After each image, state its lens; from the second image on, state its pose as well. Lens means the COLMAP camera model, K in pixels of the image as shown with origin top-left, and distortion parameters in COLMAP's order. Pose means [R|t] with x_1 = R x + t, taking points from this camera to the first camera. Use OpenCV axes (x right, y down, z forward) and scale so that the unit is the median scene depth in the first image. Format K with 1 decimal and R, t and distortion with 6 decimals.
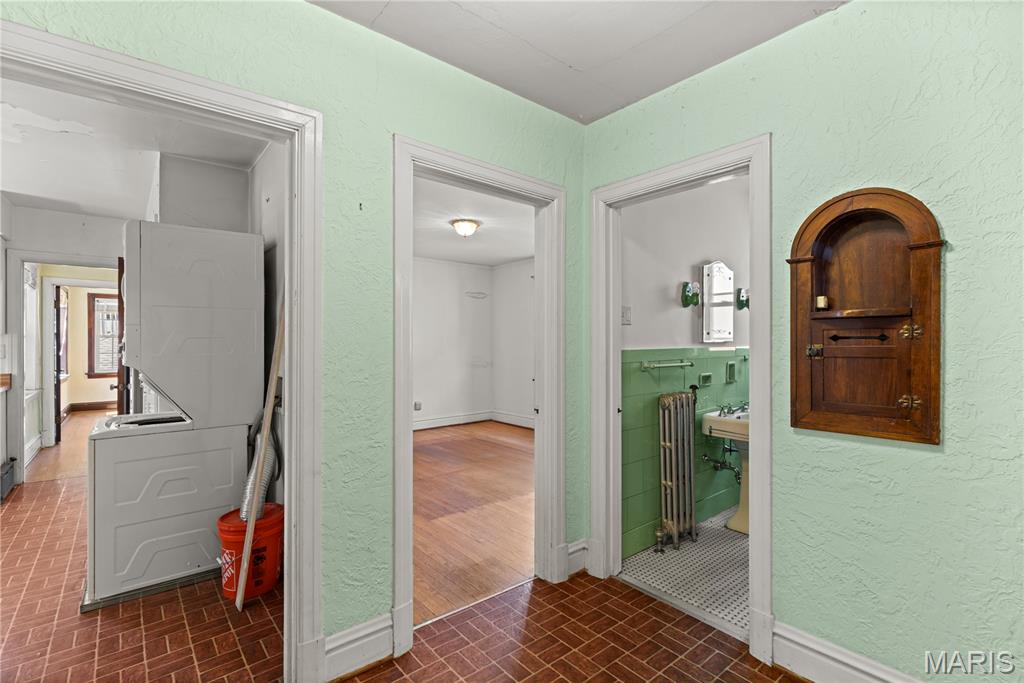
lens RADIAL K [[466.4, 0, 502.6], [0, 466.4, 339.9], [0, 0, 1]] dist [-0.020368, -0.000944]
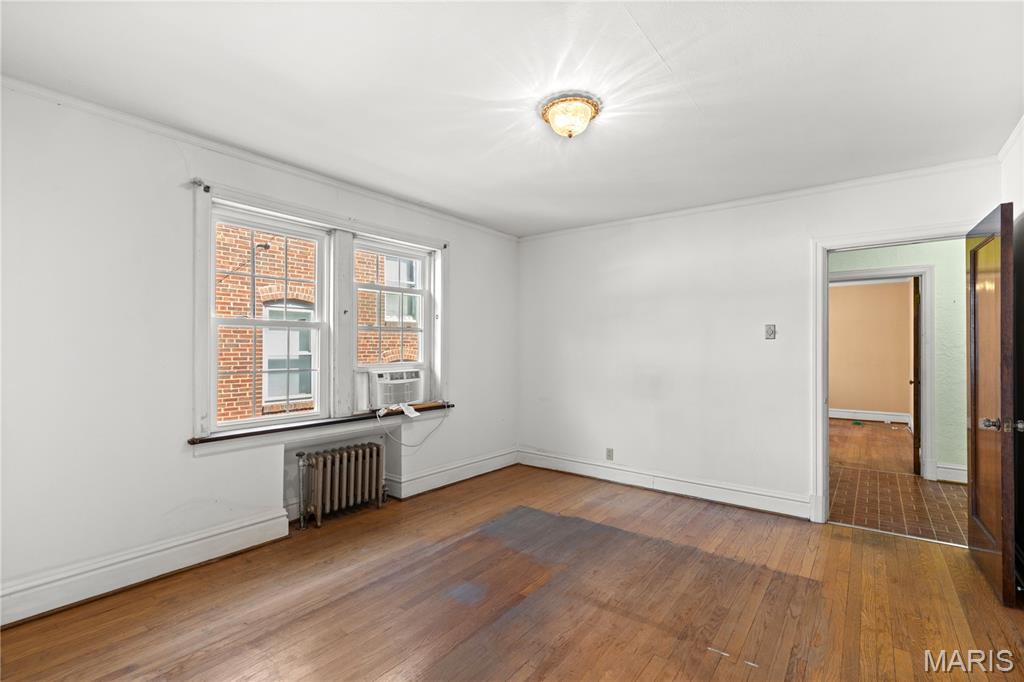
lens RADIAL K [[466.4, 0, 508.2], [0, 466.4, 340.6], [0, 0, 1]] dist [-0.020368, -0.000944]
pose [[-0.205321, 0.012977, 0.978609, -0.718734], [0.013494, 0.999855, -0.010428, -0.000884], [-0.978602, 0.011064, -0.205466, 1.506424]]
